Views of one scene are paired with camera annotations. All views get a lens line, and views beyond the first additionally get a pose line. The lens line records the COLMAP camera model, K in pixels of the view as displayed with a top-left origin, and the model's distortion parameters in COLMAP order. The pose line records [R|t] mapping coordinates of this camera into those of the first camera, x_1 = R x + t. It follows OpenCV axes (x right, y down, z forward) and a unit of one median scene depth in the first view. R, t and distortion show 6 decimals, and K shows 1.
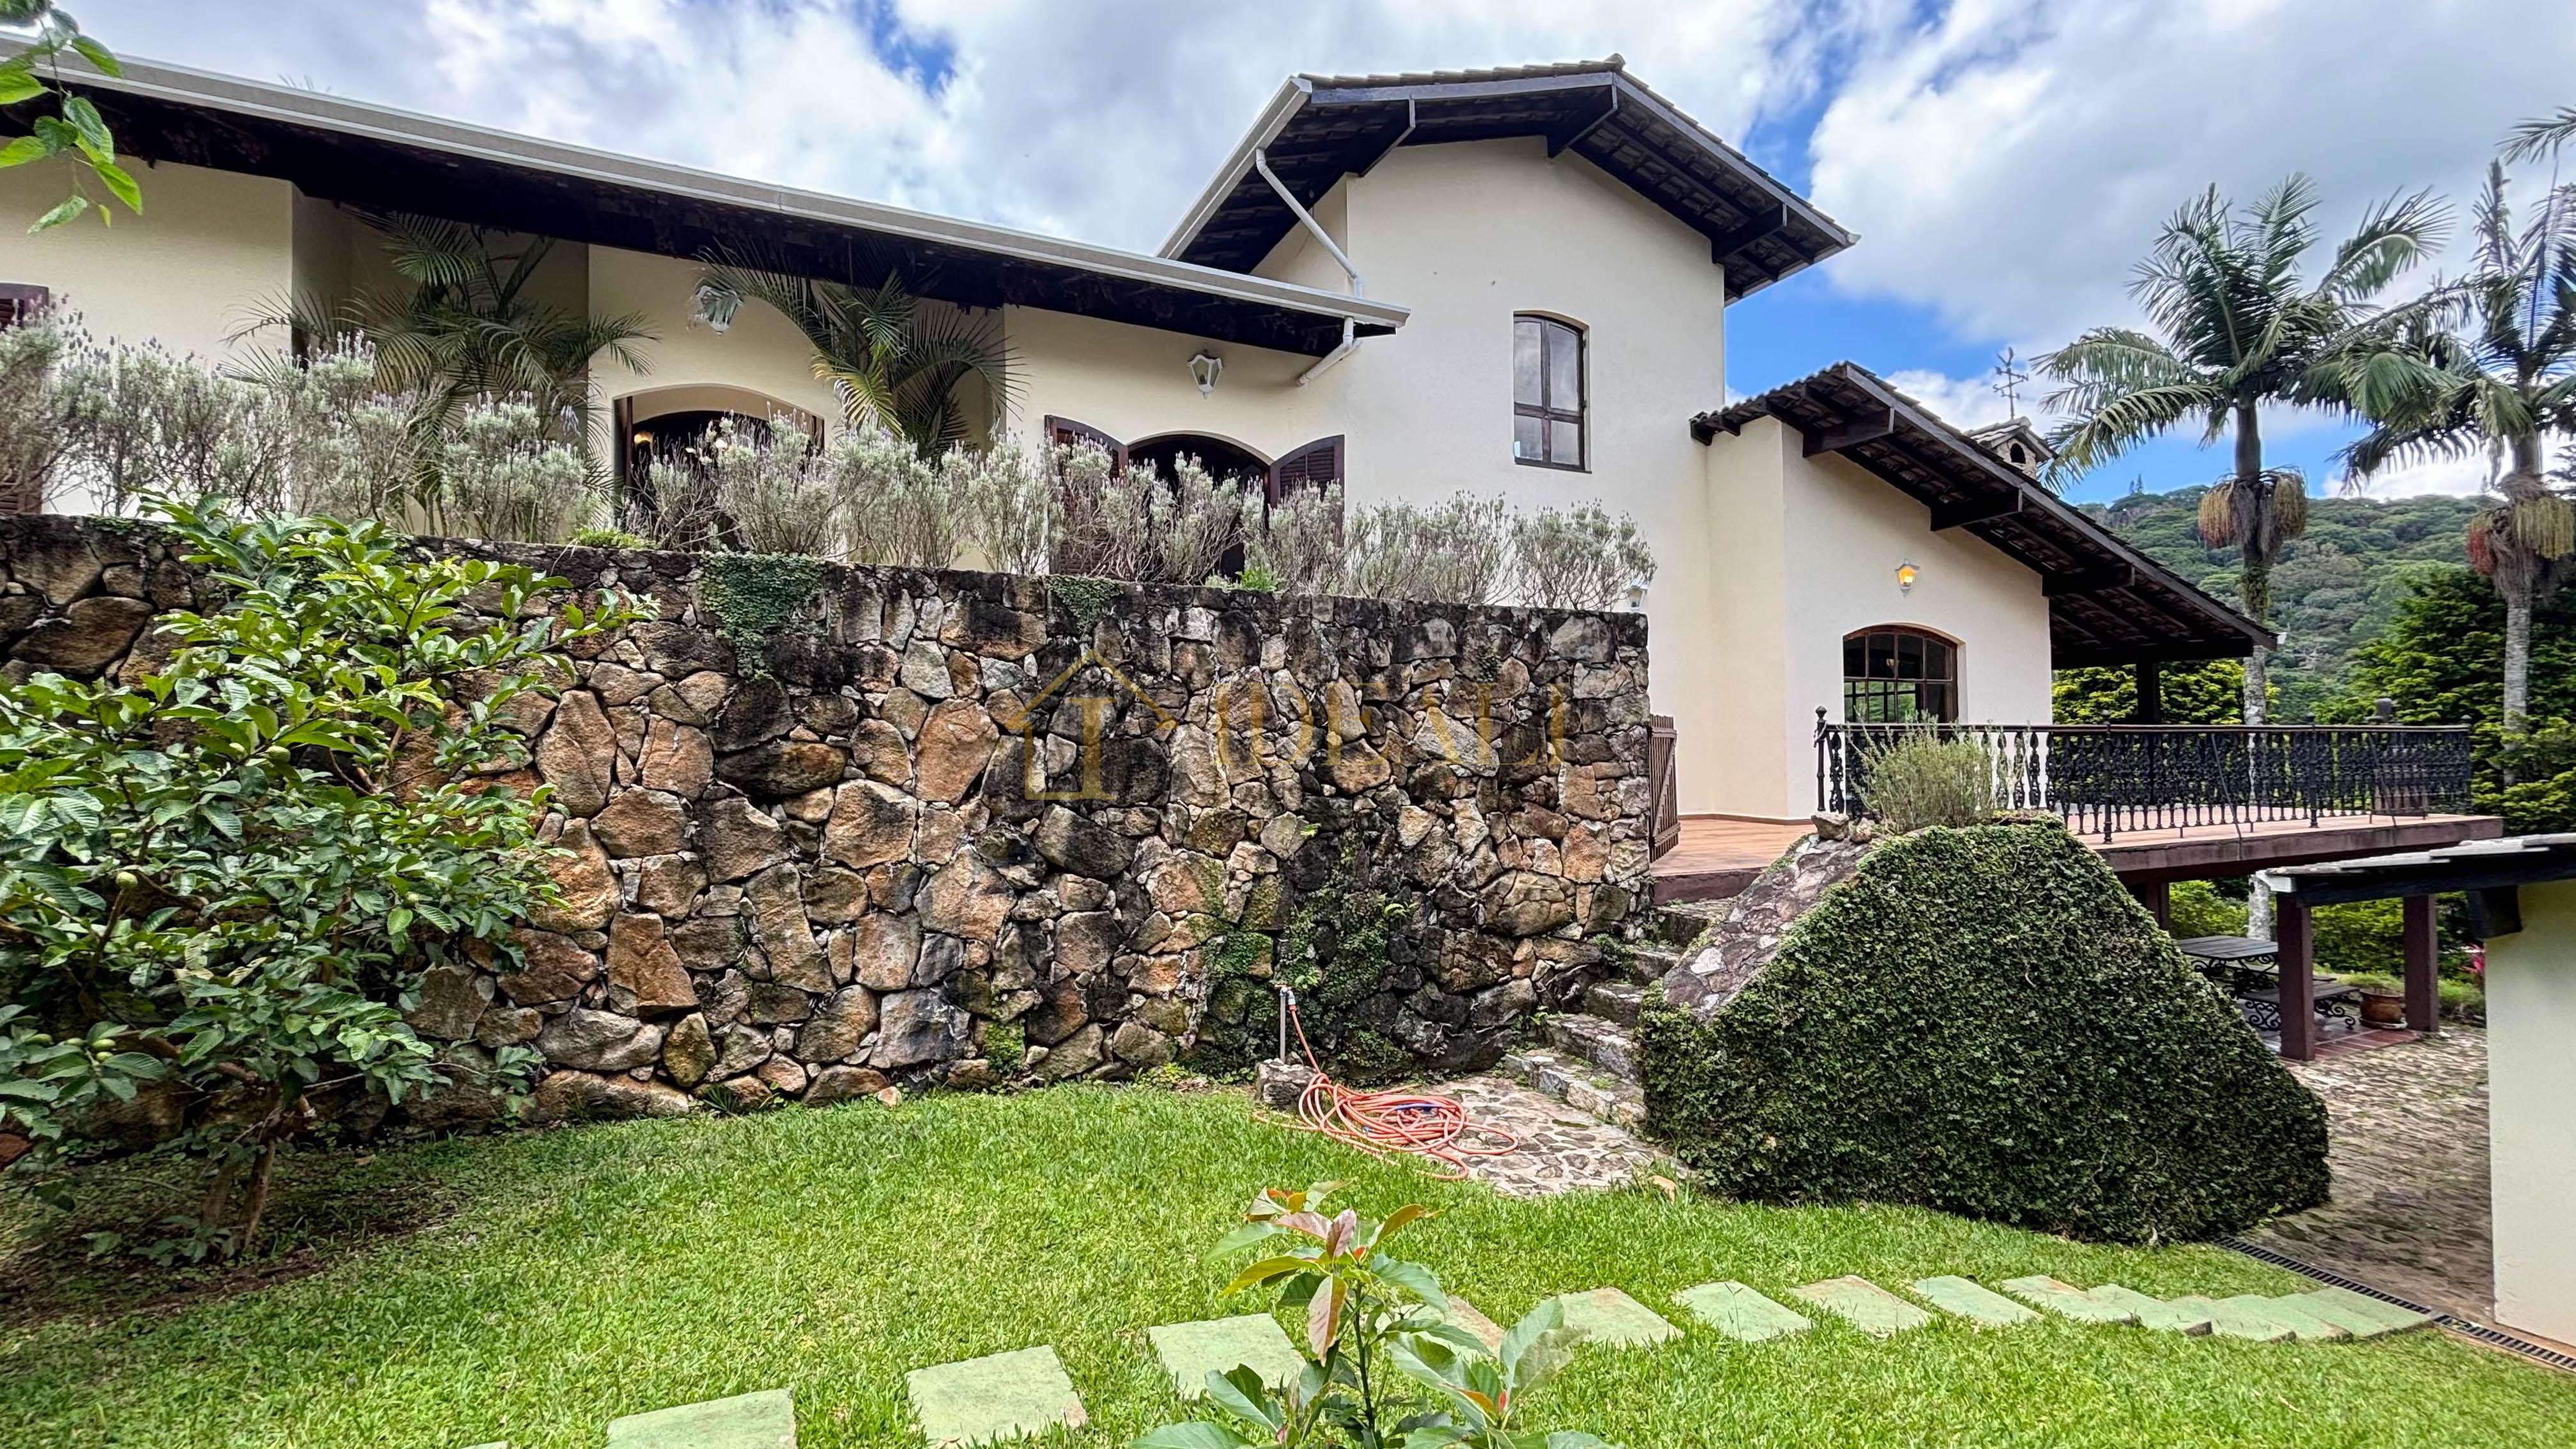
lens RADIAL K [[1104.0, 0, 1288.0], [0, 1104.0, 724.5], [0, 0, 1]] dist [-0.001698, 0.005285]
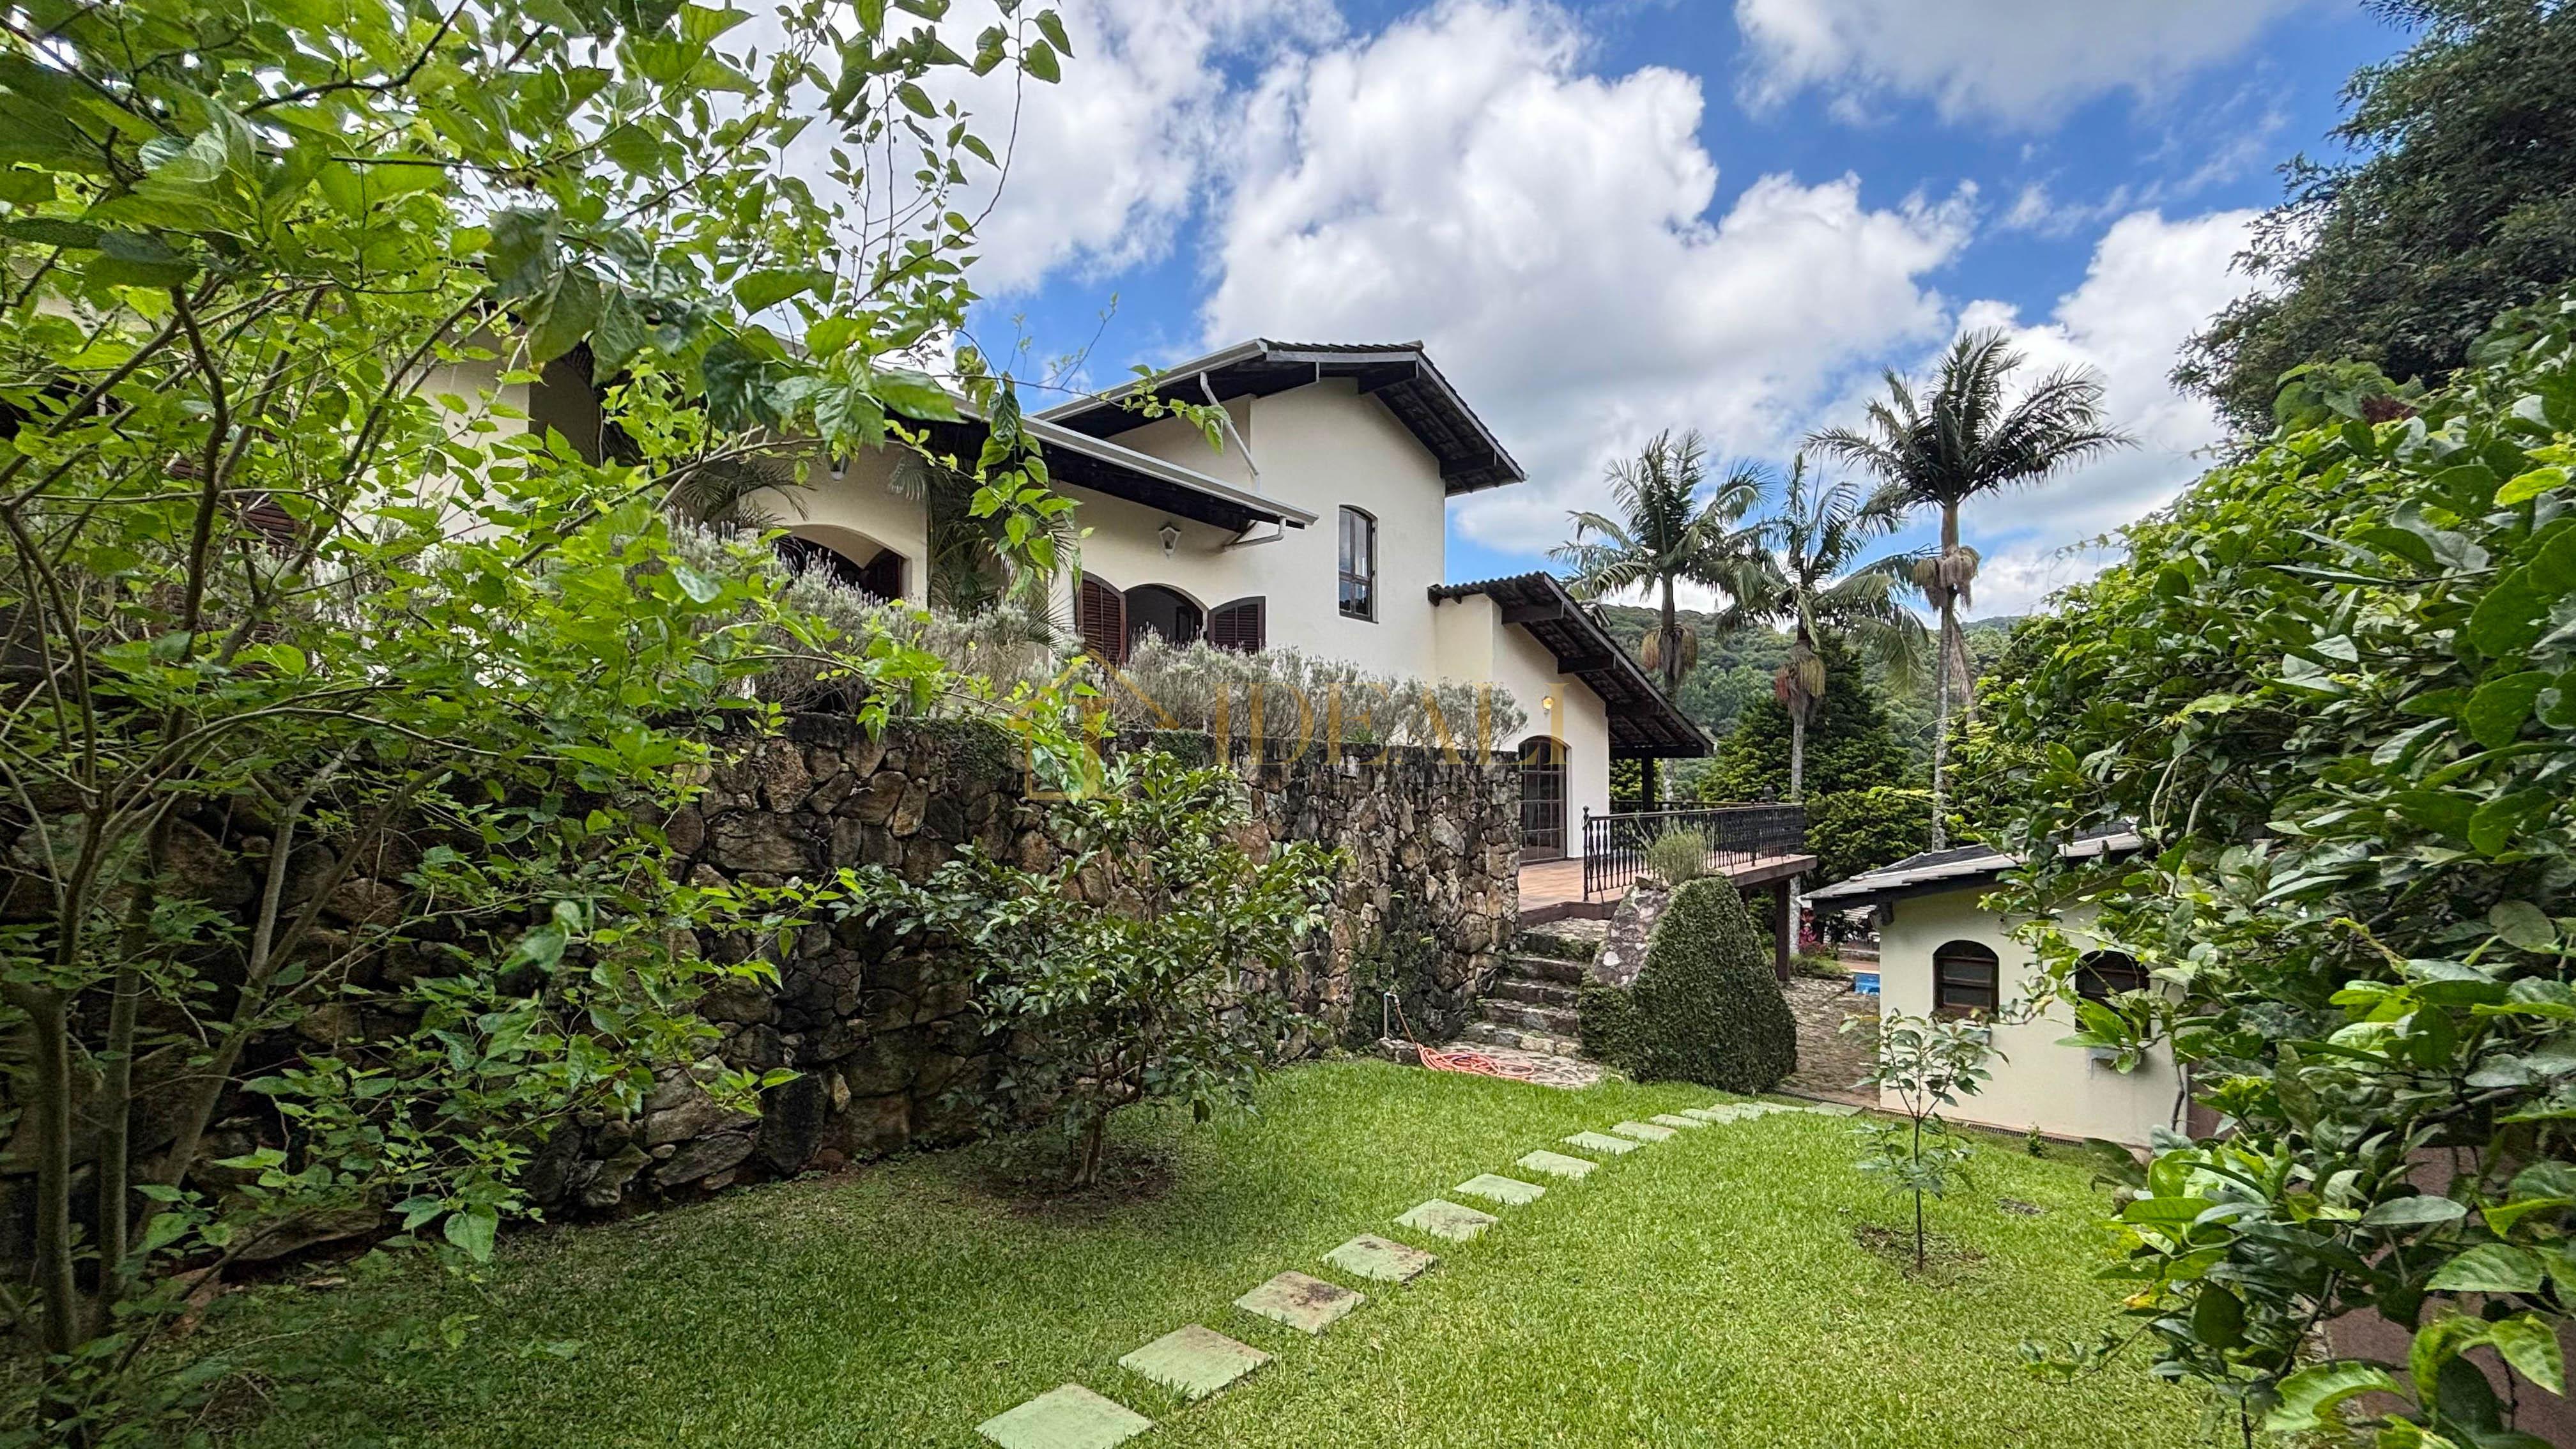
lens RADIAL K [[1064.8, 0, 1288.3], [0, 1064.8, 778.0], [0, 0, 1]] dist [-0.001107, -0.000338]
pose [[0.903362, 0.010517, 0.428751, -0.775202], [-0.015745, 0.999839, 0.008650, -0.082187], [-0.428591, -0.014565, 0.903381, -0.320445]]
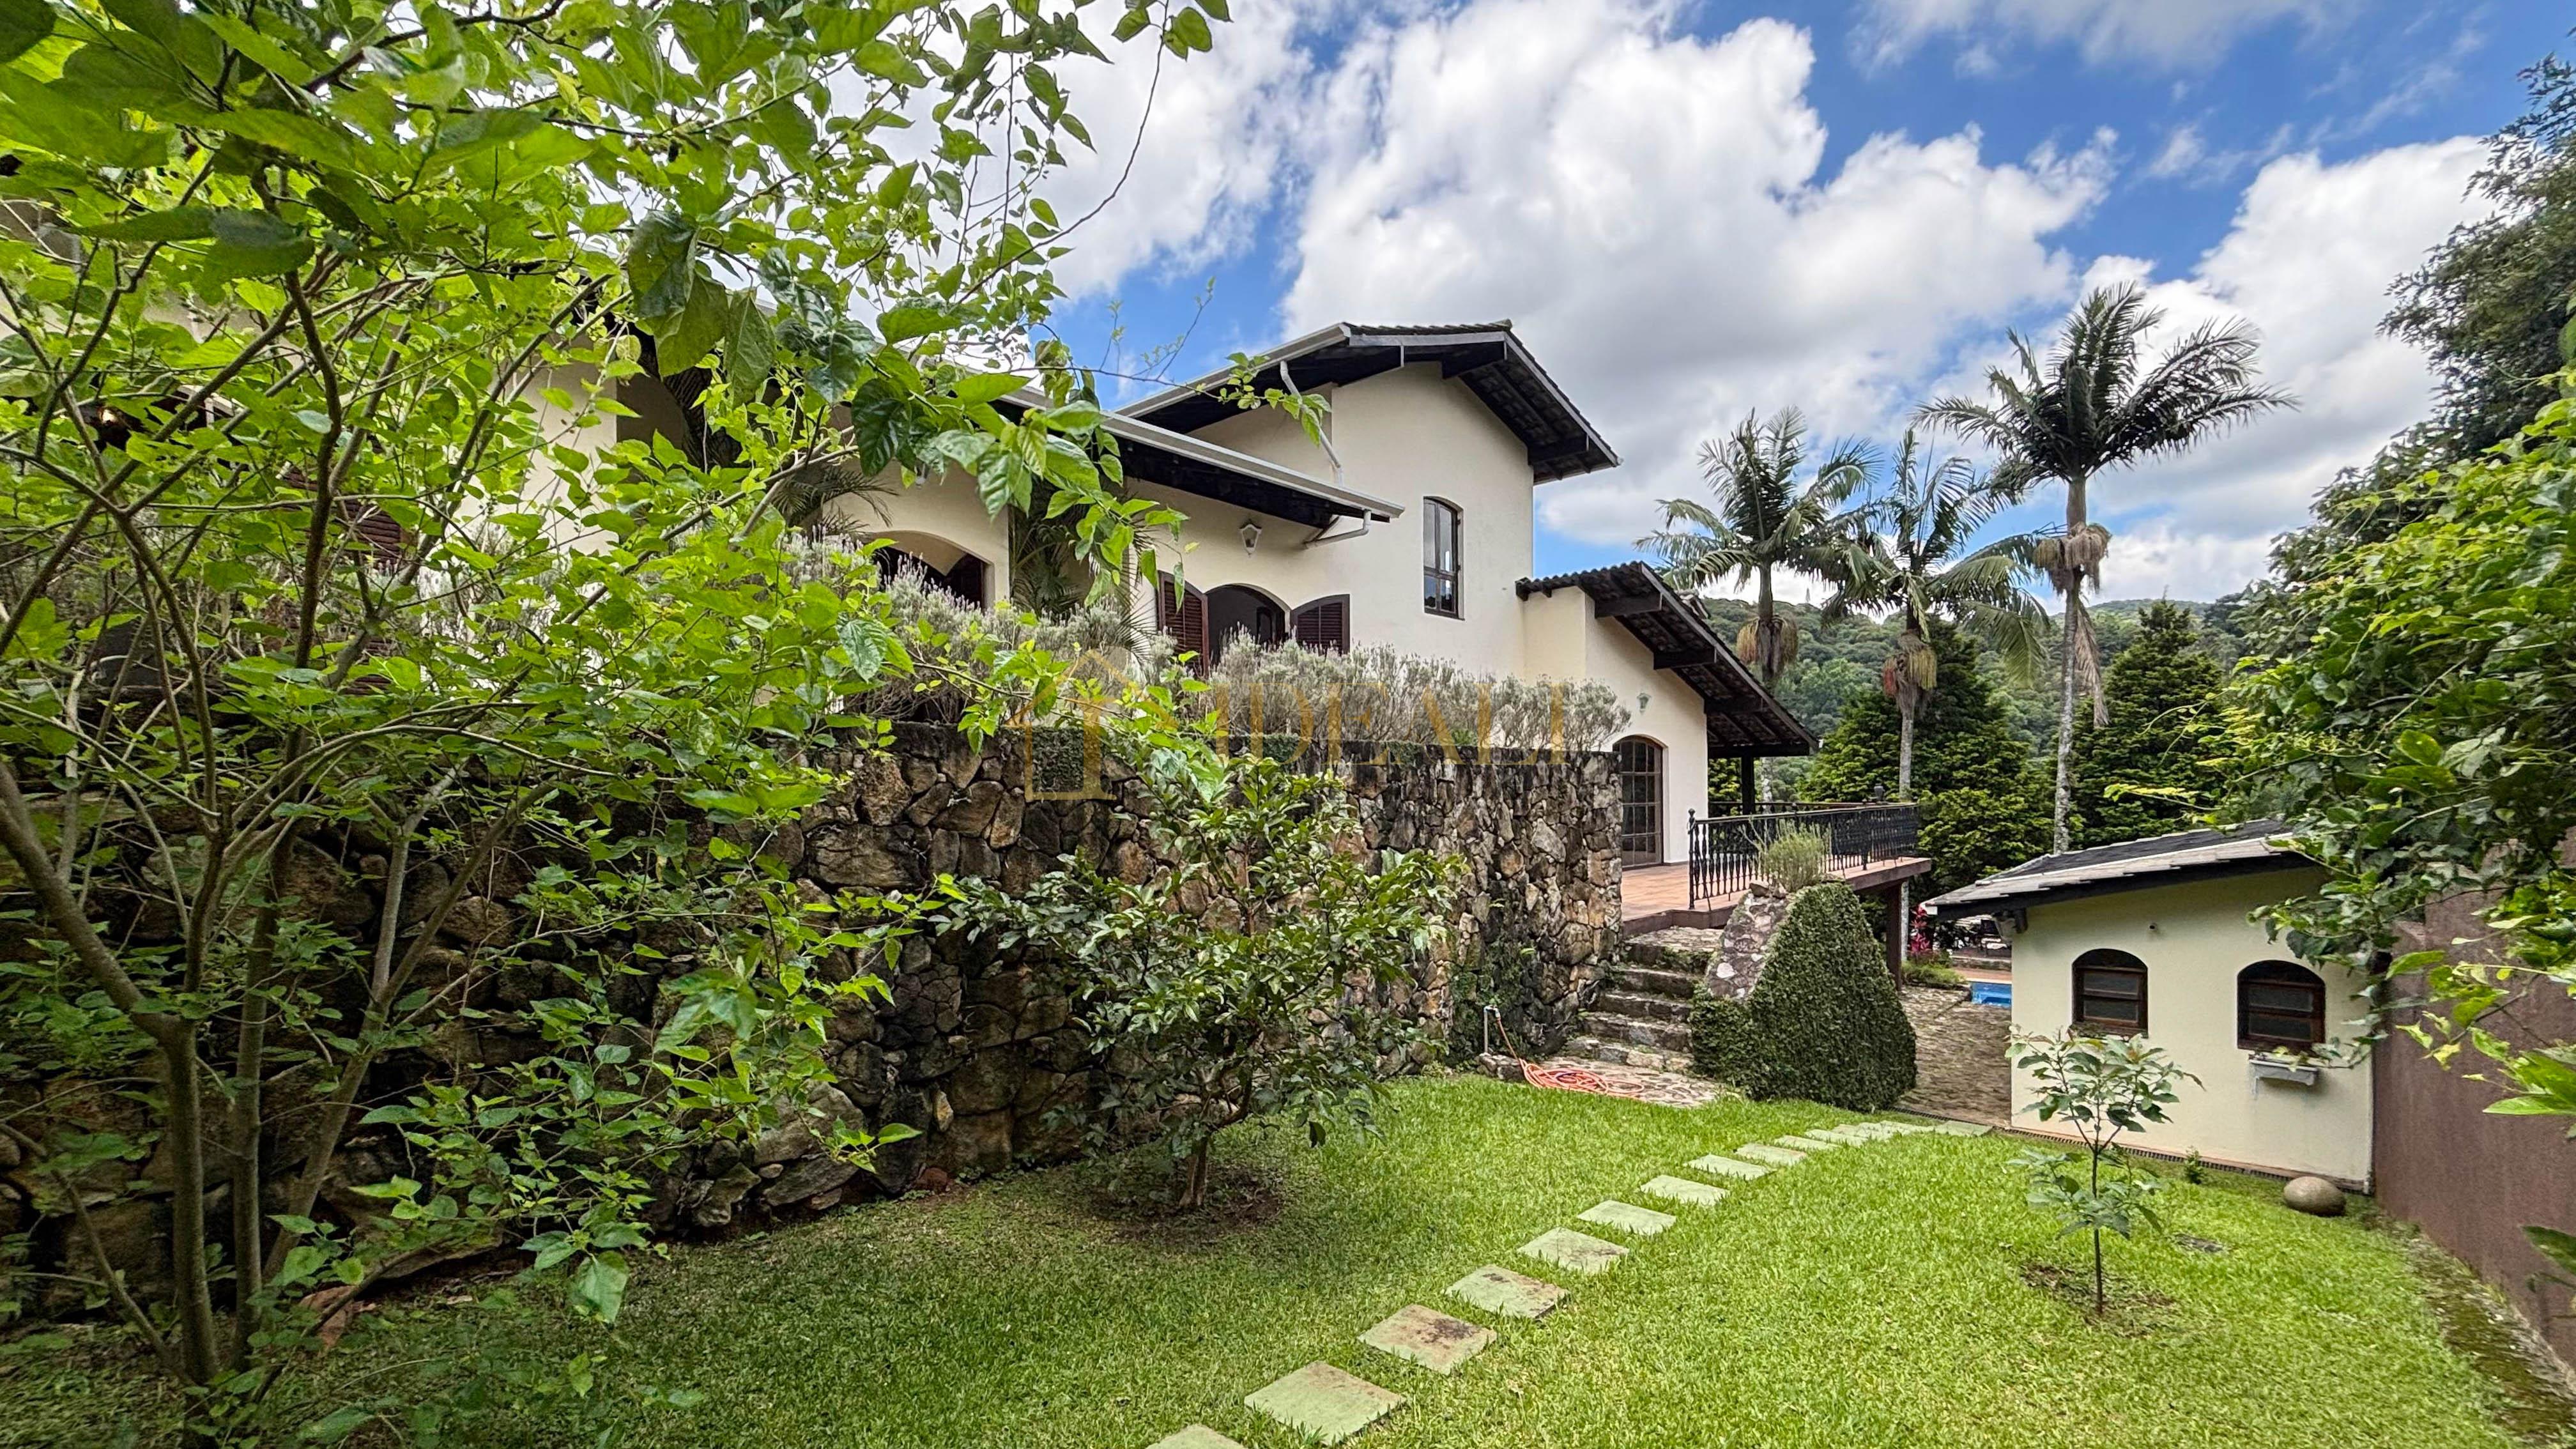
lens RADIAL K [[1085.5, 0, 1287.3], [0, 1085.5, 802.6], [0, 0, 1]] dist [0.001777, -0.000303]
pose [[0.929629, -0.007122, 0.368428, -0.791216], [-0.003376, 0.999607, 0.027842, -0.082878], [-0.368482, -0.027127, 0.929239, -0.282617]]
